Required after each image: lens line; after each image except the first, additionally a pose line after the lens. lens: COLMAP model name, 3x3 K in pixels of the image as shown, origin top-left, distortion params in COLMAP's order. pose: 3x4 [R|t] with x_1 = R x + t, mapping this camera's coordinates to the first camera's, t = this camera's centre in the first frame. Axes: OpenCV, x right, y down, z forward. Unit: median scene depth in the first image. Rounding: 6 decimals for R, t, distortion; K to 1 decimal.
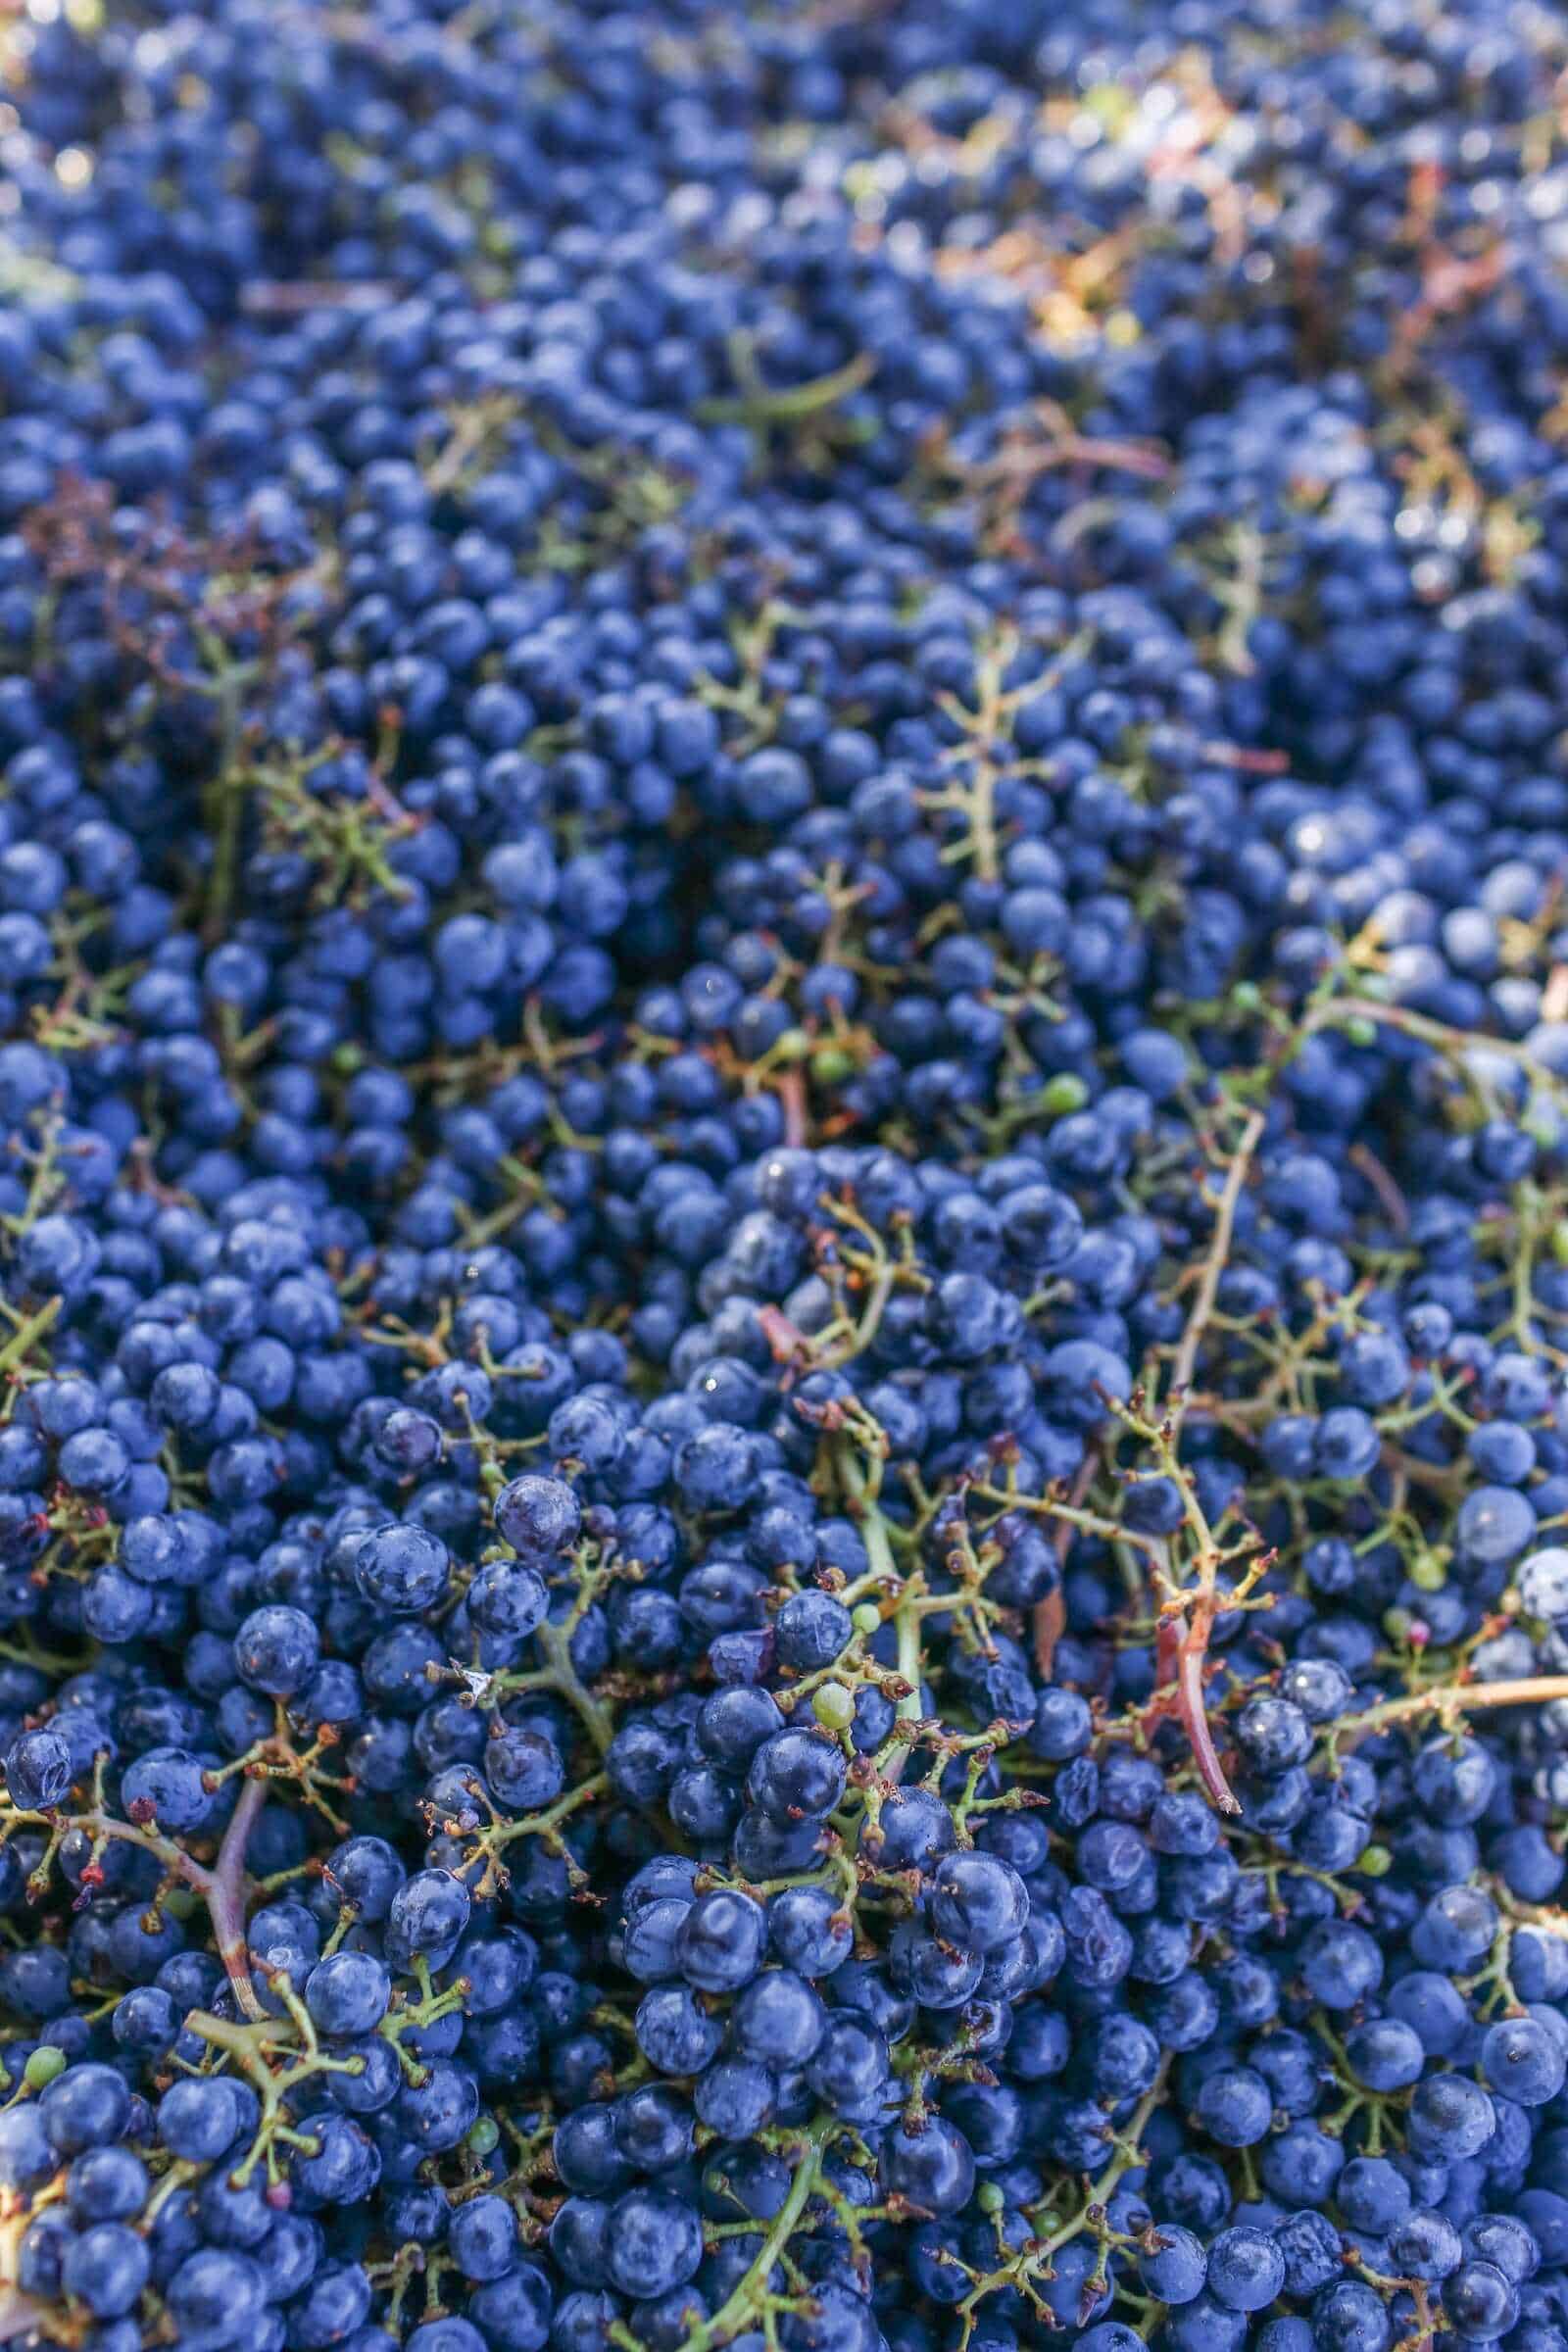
lens RADIAL K [[2291.9, 0, 750.9], [0, 2291.9, 1174.5], [0, 0, 1]] dist [-0.106408, 0.144609]
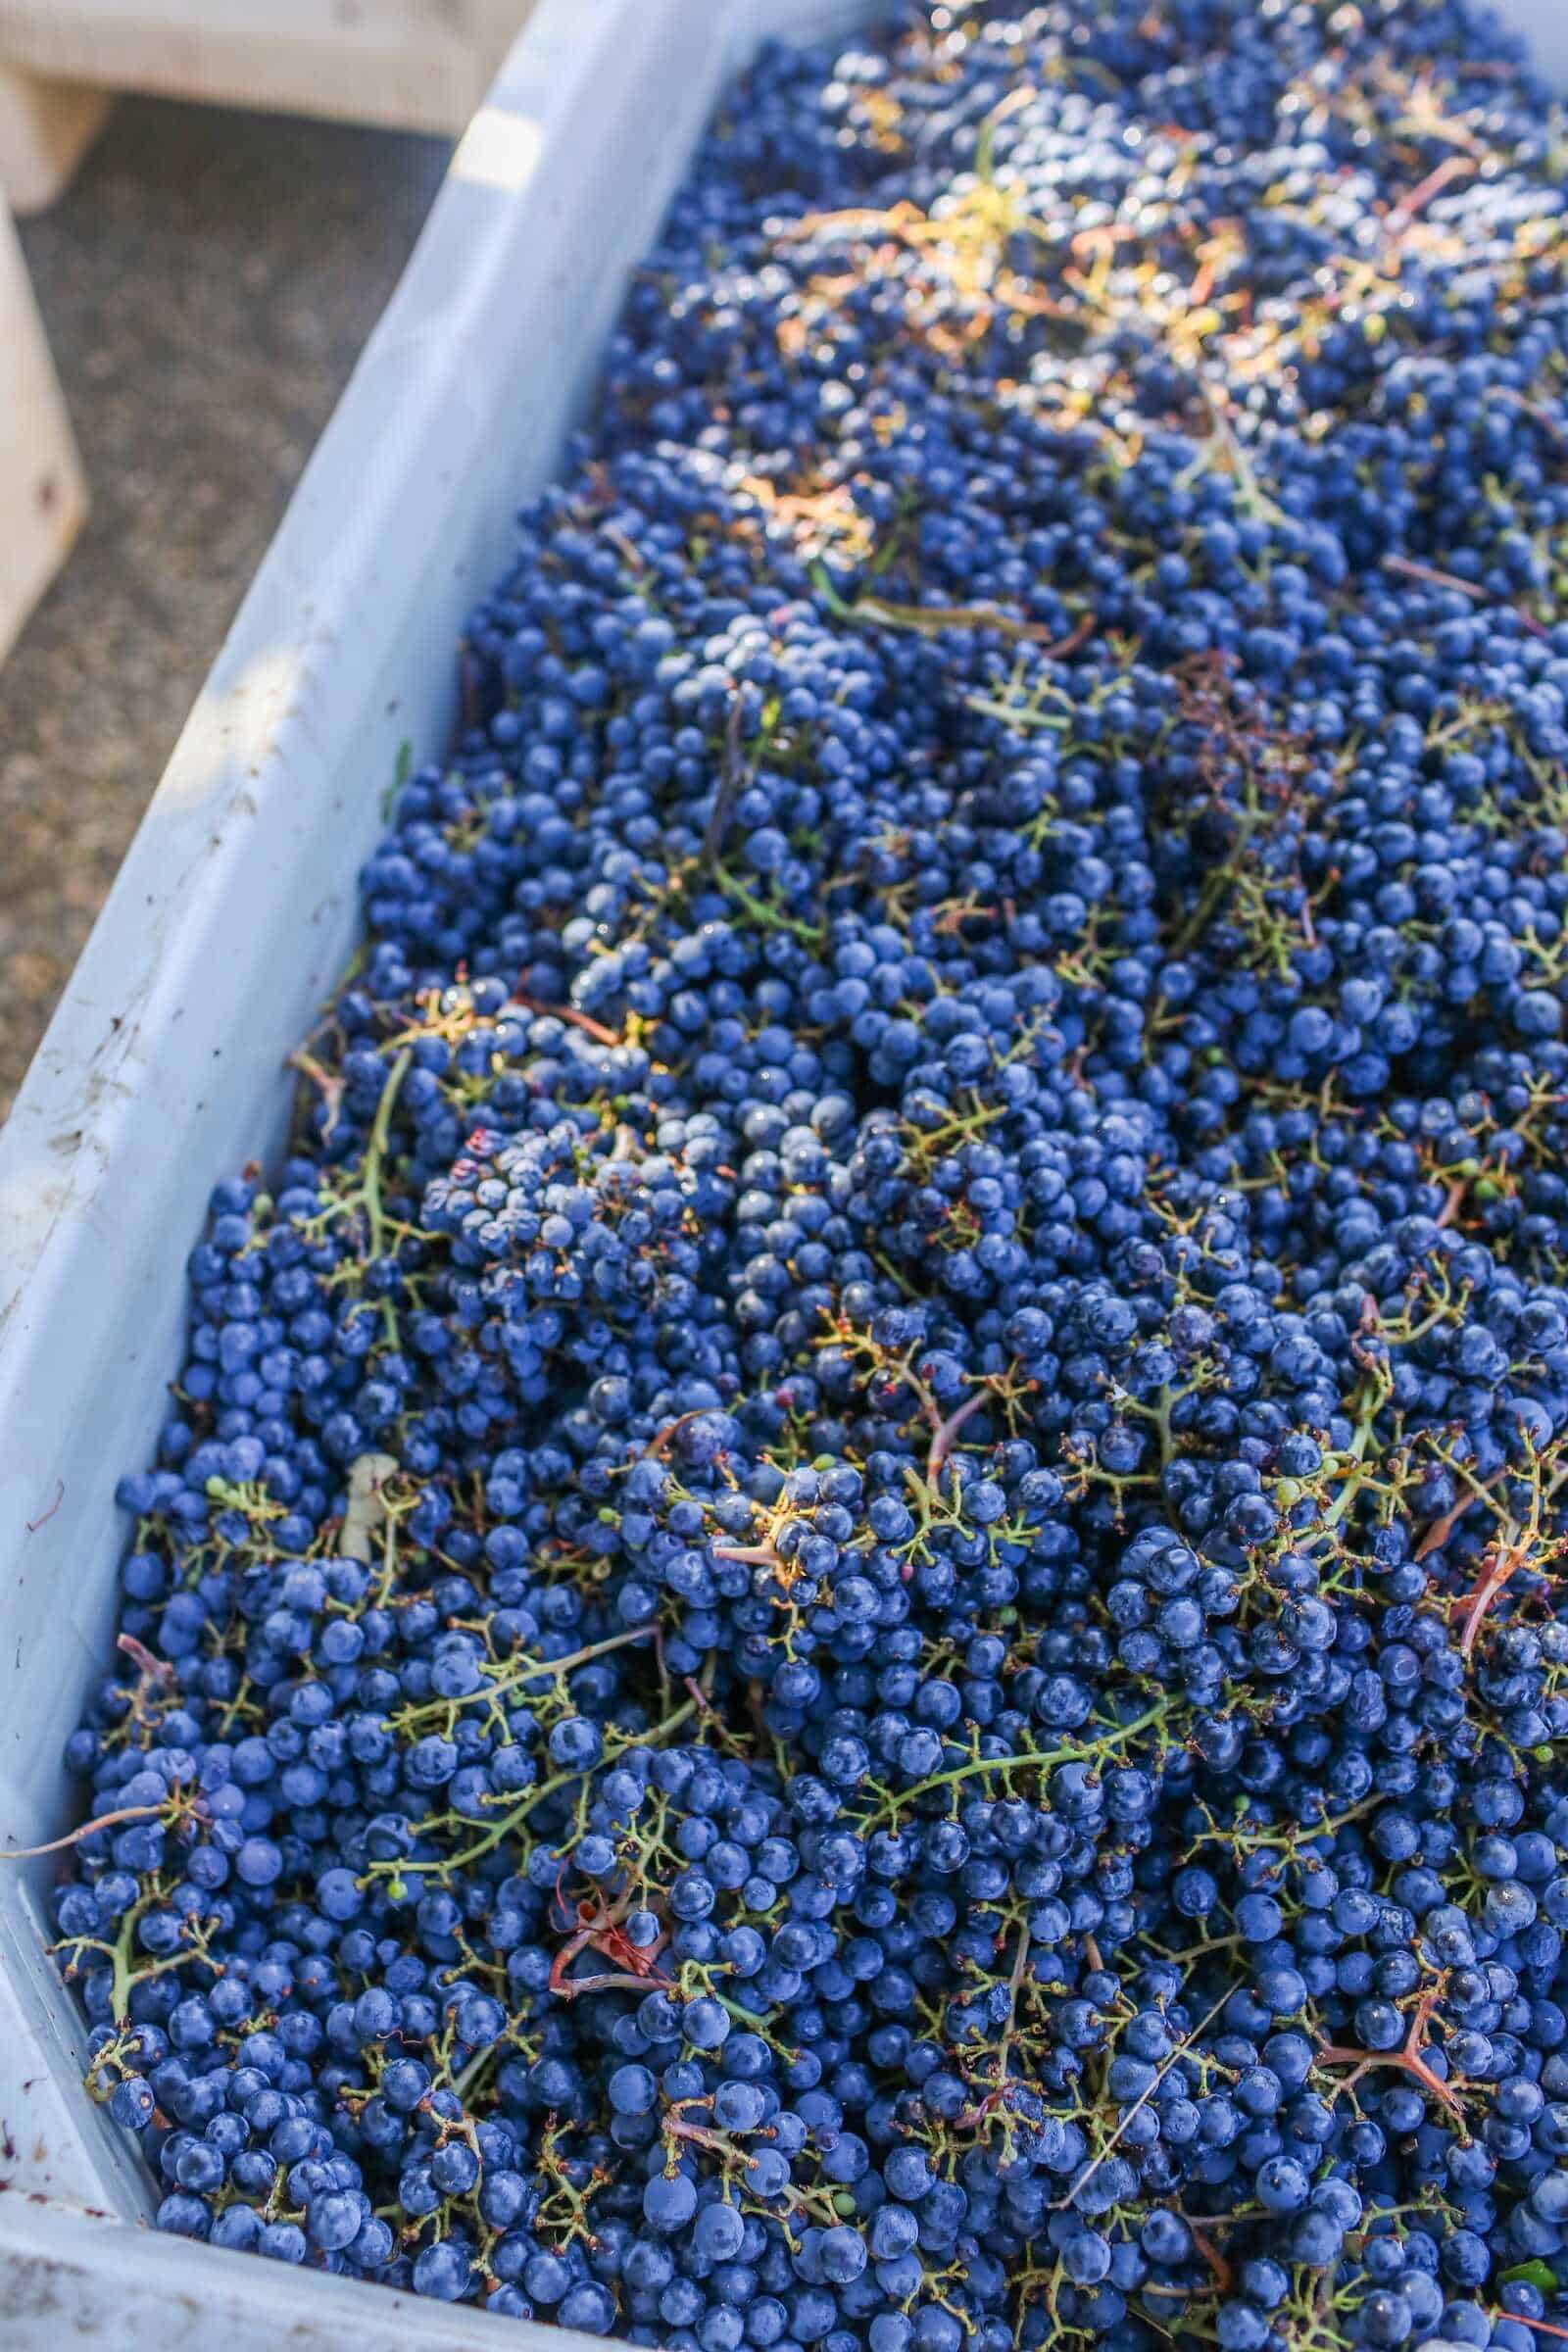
lens RADIAL K [[2291.9, 0, 750.9], [0, 2291.9, 1174.5], [0, 0, 1]] dist [-0.106408, 0.144609]
pose [[0.834057, 0.439169, -0.333885, 0.142275], [-0.435199, 0.895721, 0.091026, 0.023531], [0.339044, 0.069385, 0.938208, -0.703673]]
